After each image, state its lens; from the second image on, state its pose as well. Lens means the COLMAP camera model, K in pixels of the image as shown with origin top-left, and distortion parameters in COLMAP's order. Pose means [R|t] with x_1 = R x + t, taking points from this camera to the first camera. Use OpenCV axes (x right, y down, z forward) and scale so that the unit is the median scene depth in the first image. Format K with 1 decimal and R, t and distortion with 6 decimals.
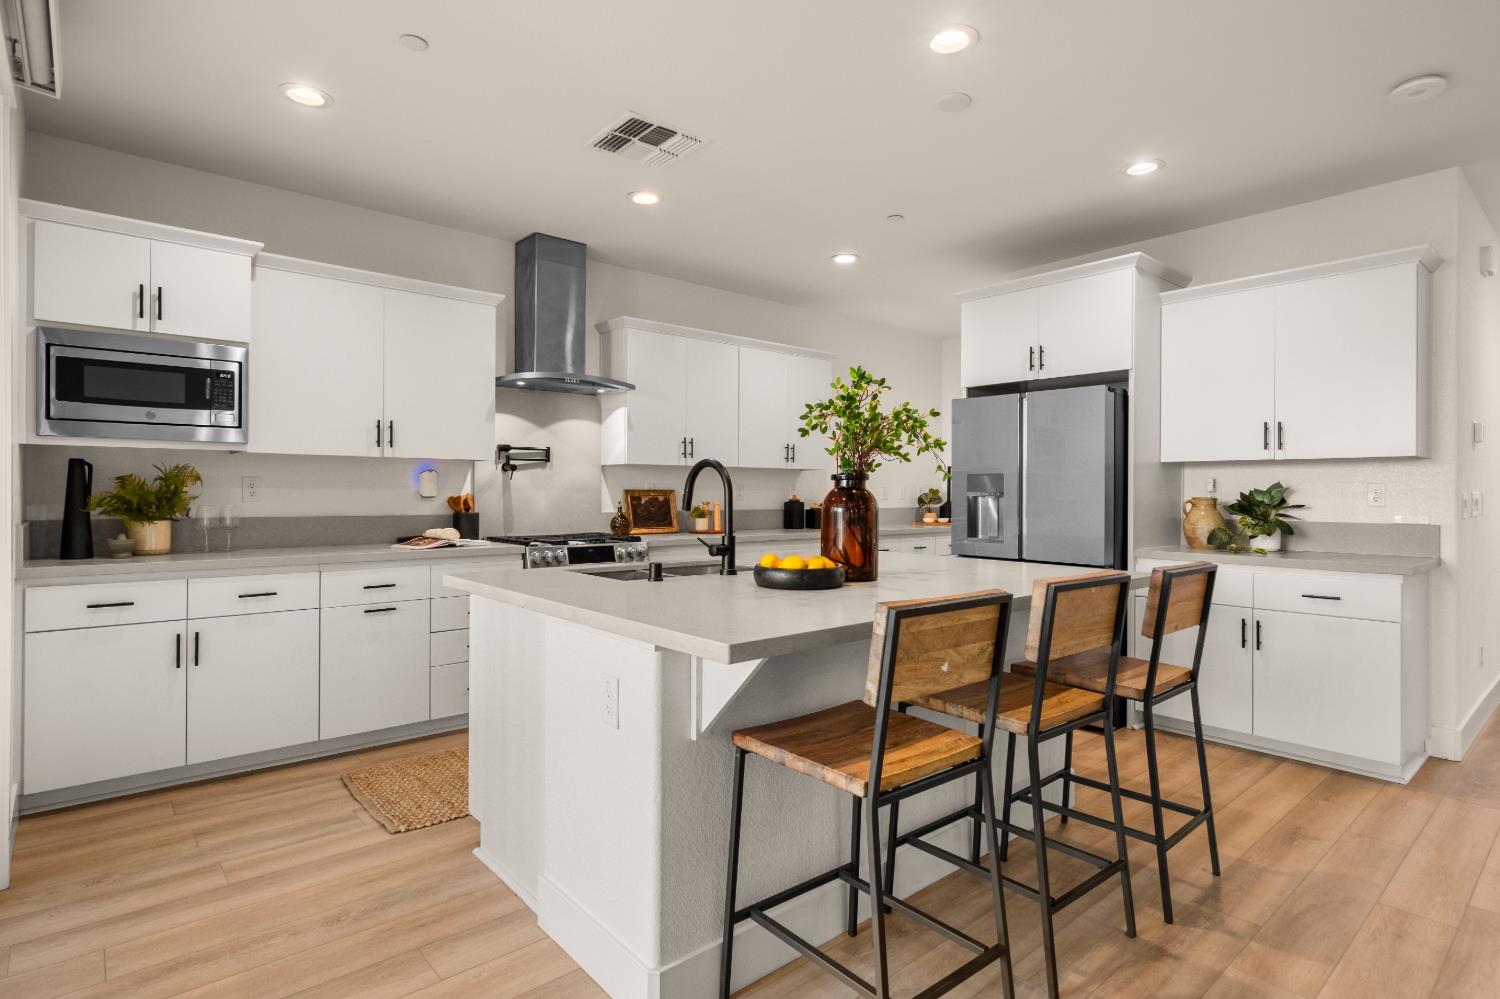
lens RADIAL K [[764.1, 0, 749.5], [0, 764.1, 496.2], [0, 0, 1]] dist [0.002083, 0.001068]
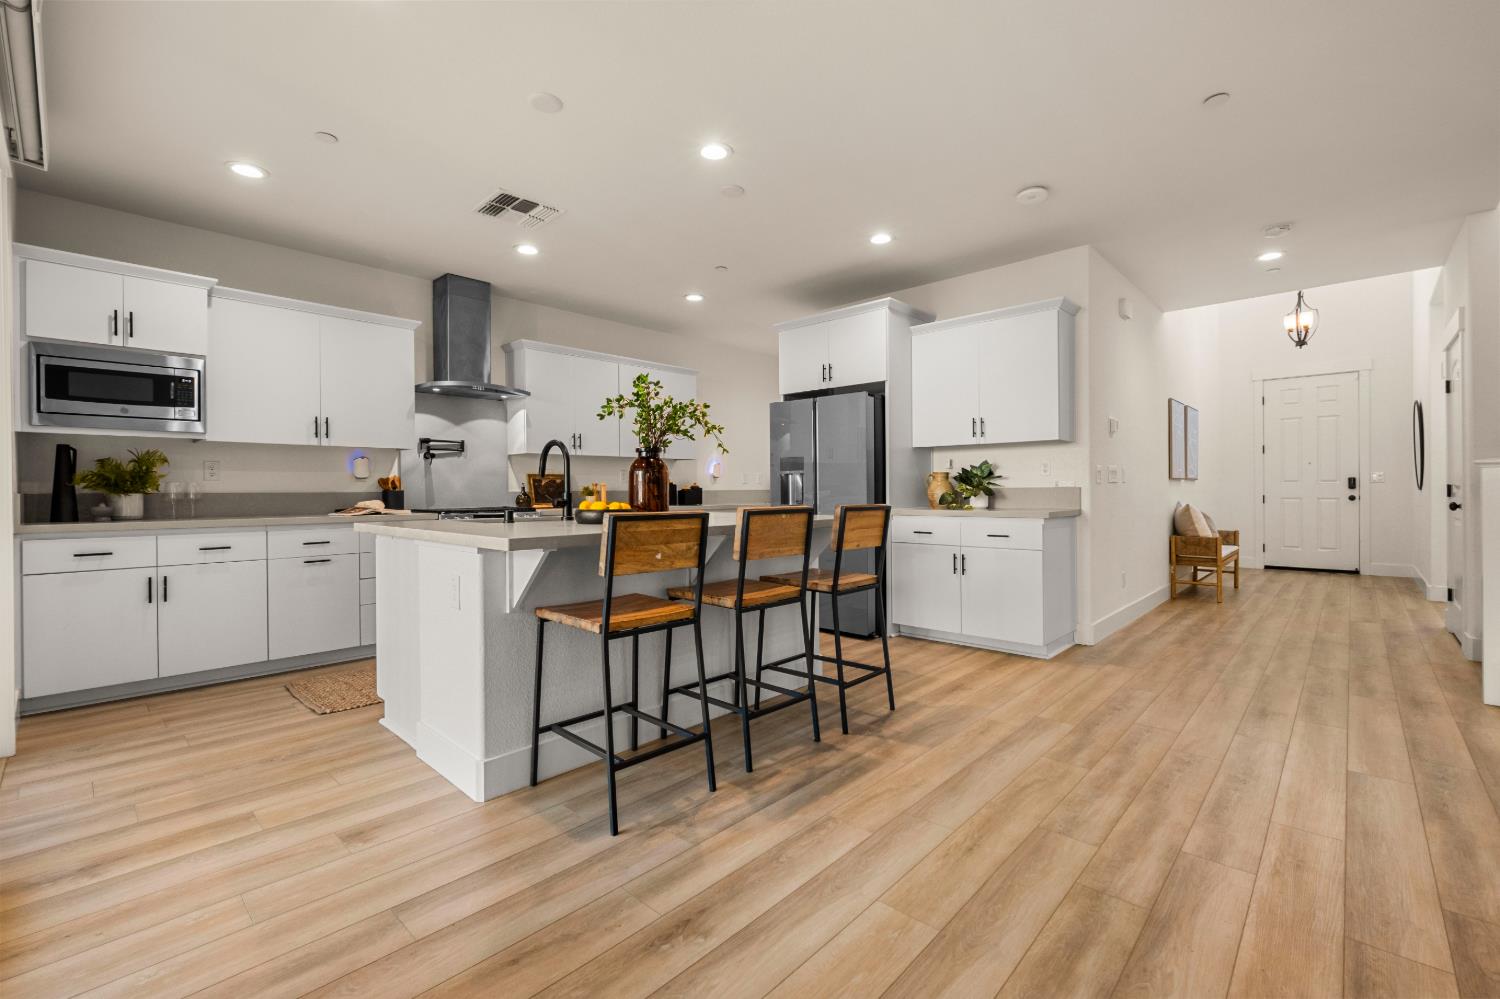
lens RADIAL K [[644.0, 0, 750.6], [0, 644.0, 495.9], [0, 0, 1]] dist [-0.008960, 0.001991]
pose [[0.994663, -0.012880, 0.102369, 0.156995], [0.012689, 0.999916, 0.002520, 0.048453], [-0.102393, -0.001207, 0.994743, -0.183793]]
